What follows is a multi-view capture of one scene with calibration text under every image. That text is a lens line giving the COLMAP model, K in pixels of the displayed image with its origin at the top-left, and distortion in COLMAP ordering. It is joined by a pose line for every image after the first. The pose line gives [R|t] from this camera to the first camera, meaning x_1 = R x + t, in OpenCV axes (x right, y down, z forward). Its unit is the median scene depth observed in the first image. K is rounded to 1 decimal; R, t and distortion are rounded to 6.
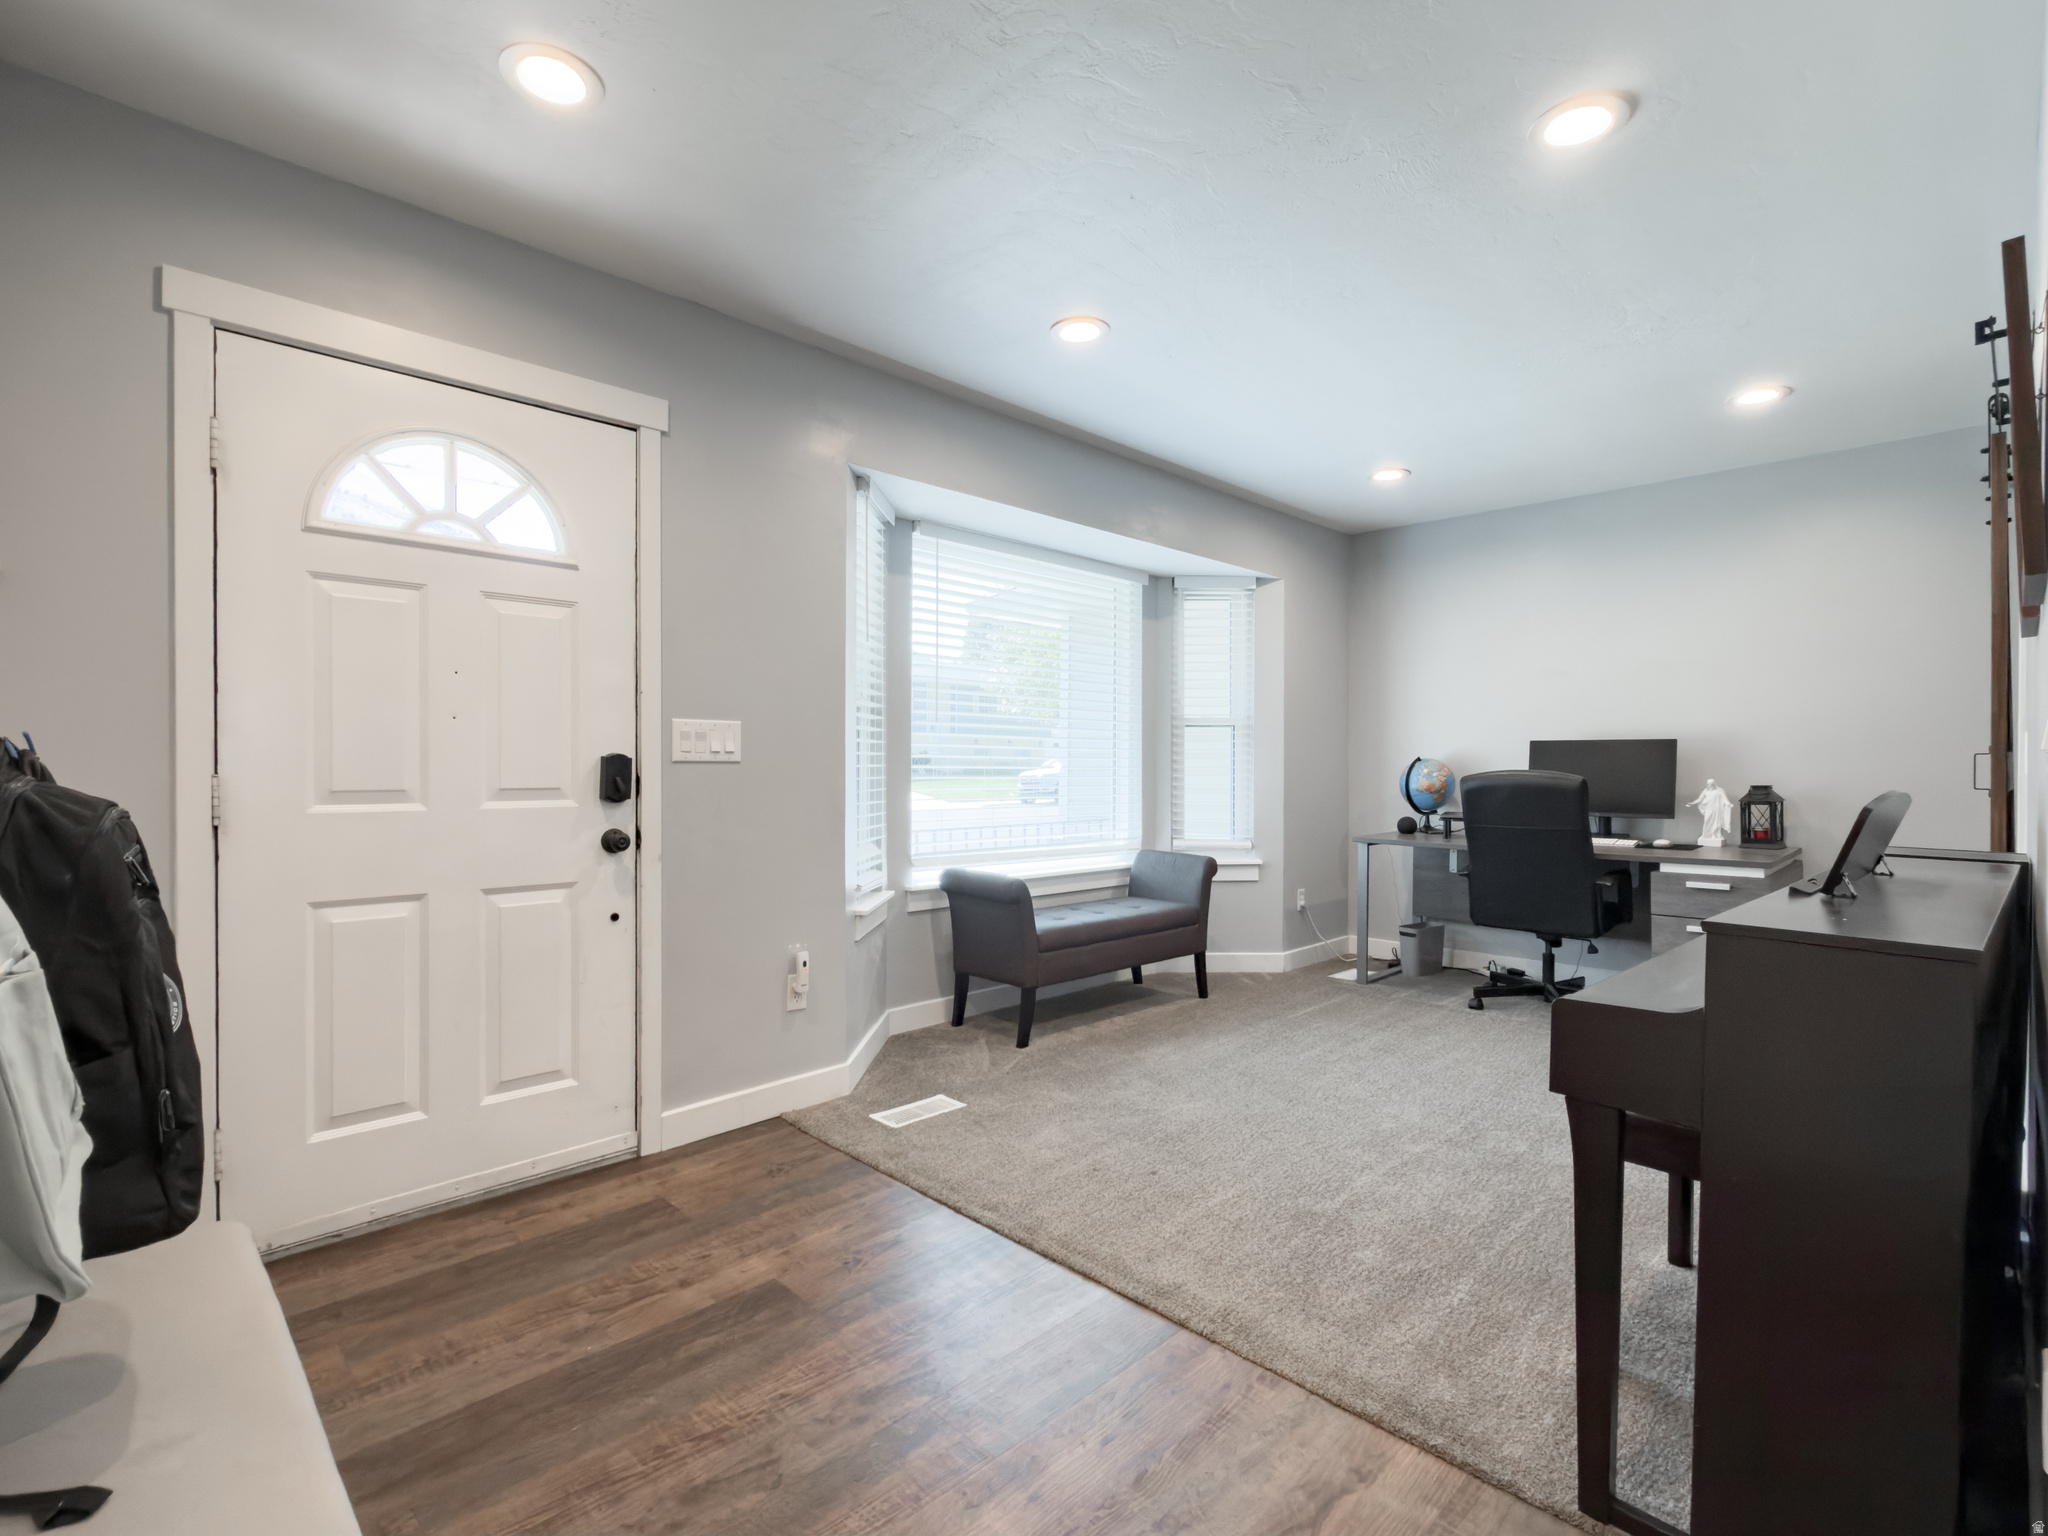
lens RADIAL K [[954.5, 0, 1021.5], [0, 954.5, 763.9], [0, 0, 1]] dist [0.004769, 0.000216]
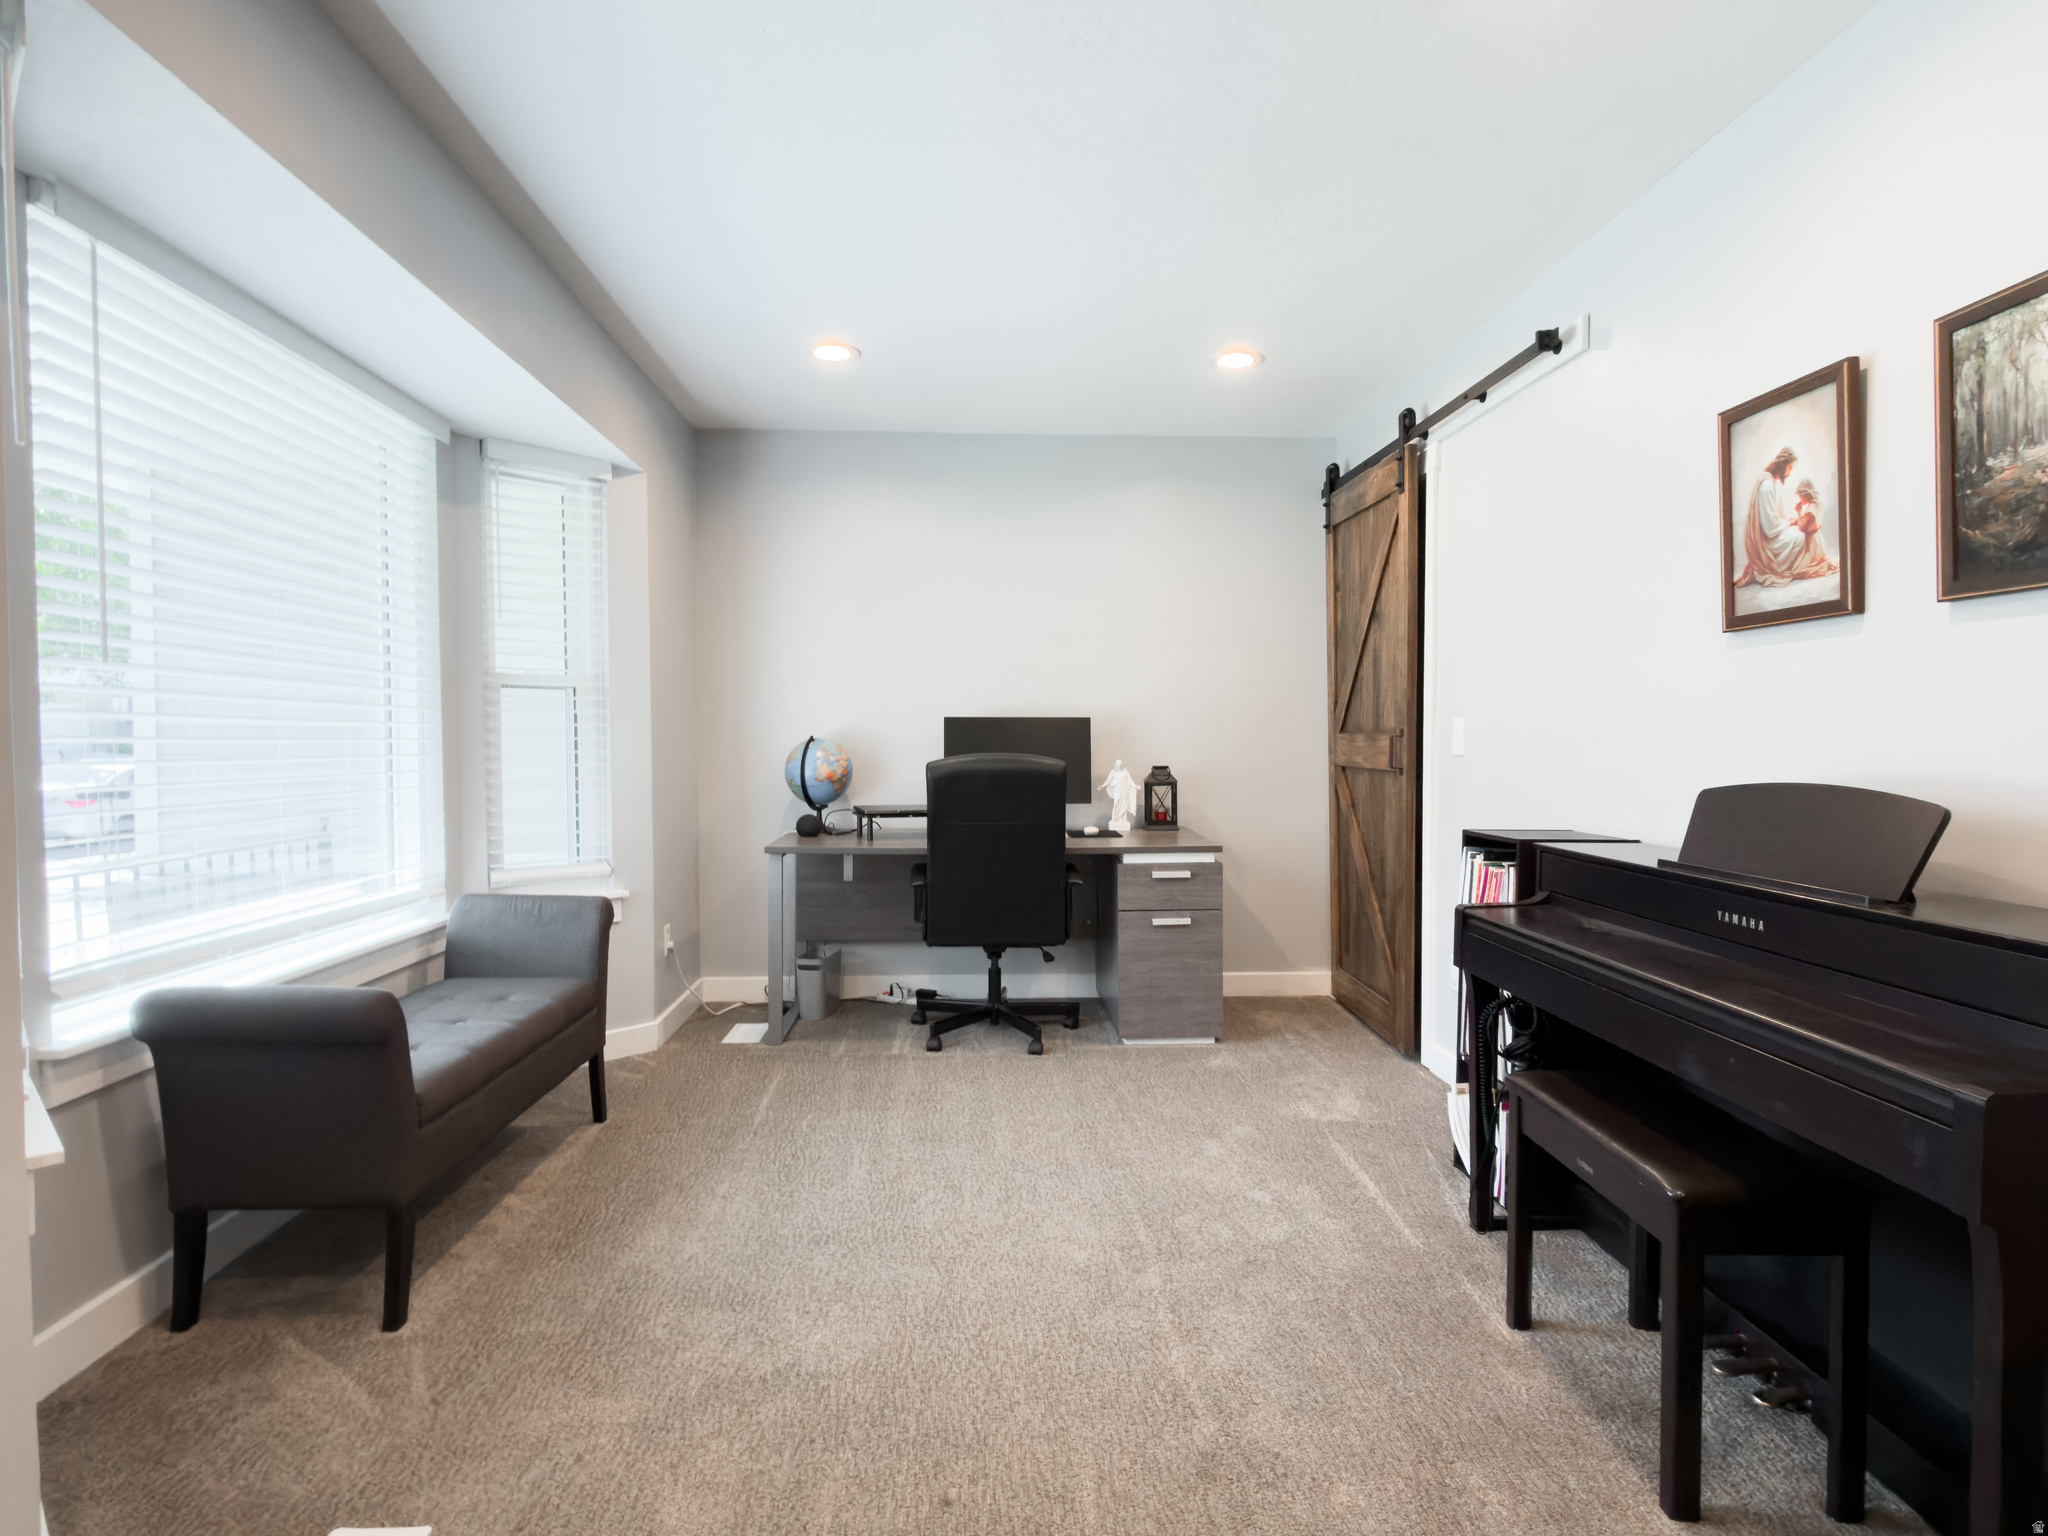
lens RADIAL K [[1133.6, 0, 1018.7], [0, 1133.6, 774.1], [0, 0, 1]] dist [0.004809, -0.003242]
pose [[0.672309, -0.025617, 0.739827, -0.182628], [0.002275, 0.999468, 0.032540, -0.007263], [-0.740267, -0.020193, 0.672010, 0.320809]]
